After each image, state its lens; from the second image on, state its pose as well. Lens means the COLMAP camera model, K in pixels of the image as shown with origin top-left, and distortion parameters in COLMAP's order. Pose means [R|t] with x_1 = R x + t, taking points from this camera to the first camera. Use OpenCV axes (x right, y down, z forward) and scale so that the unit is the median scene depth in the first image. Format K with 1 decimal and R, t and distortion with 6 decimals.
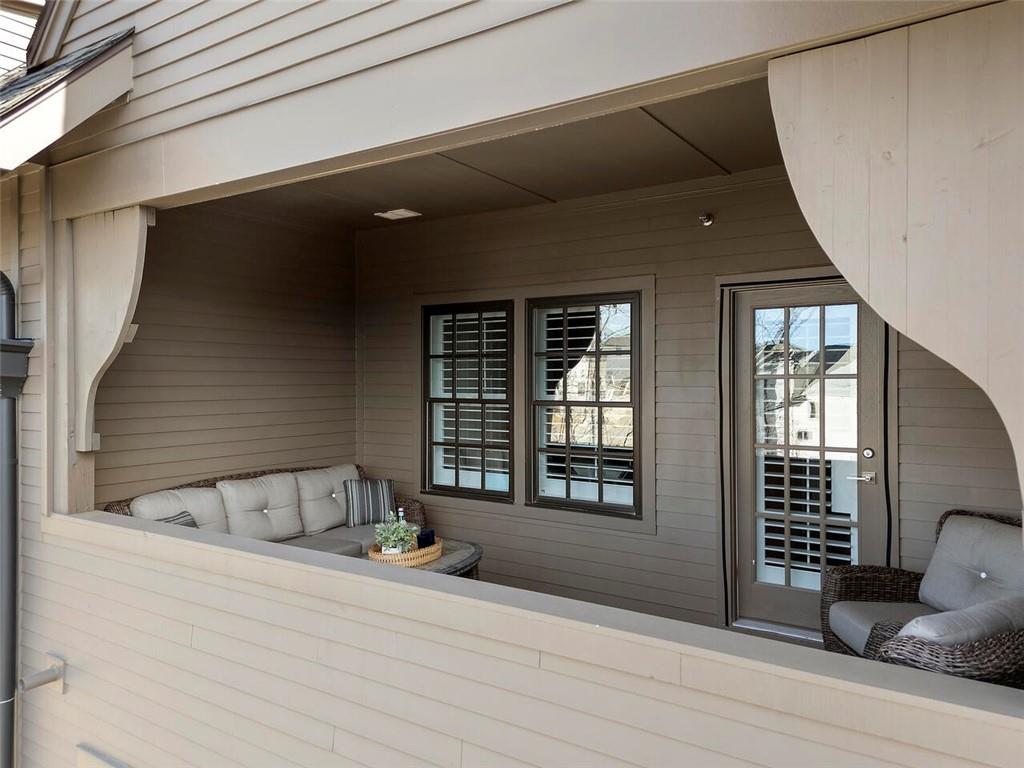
lens RADIAL K [[723.5, 0, 534.6], [0, 723.5, 380.9], [0, 0, 1]] dist [0.028655, -0.028901]
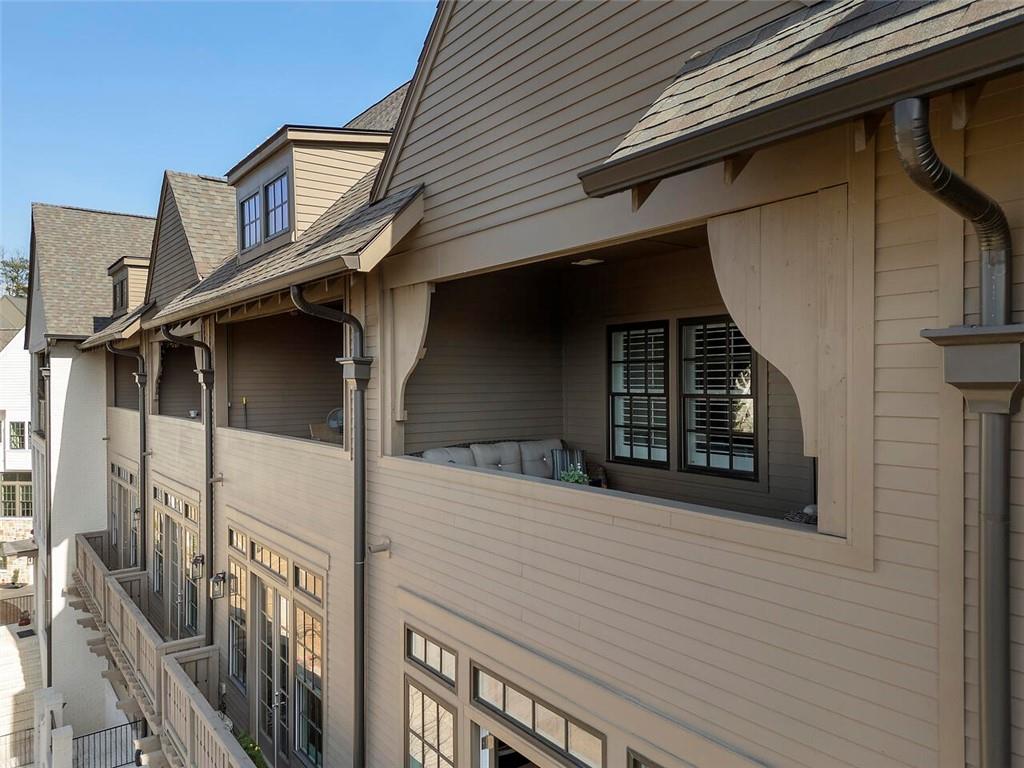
lens RADIAL K [[723.5, 0, 513.0], [0, 723.5, 385.2], [0, 0, 1]] dist [0.028655, -0.028901]
pose [[0.931603, -0.003526, -0.363459, 0.191537], [0.005006, 0.999983, 0.003129, 0.004725], [0.363442, -0.004734, 0.931605, -0.372137]]
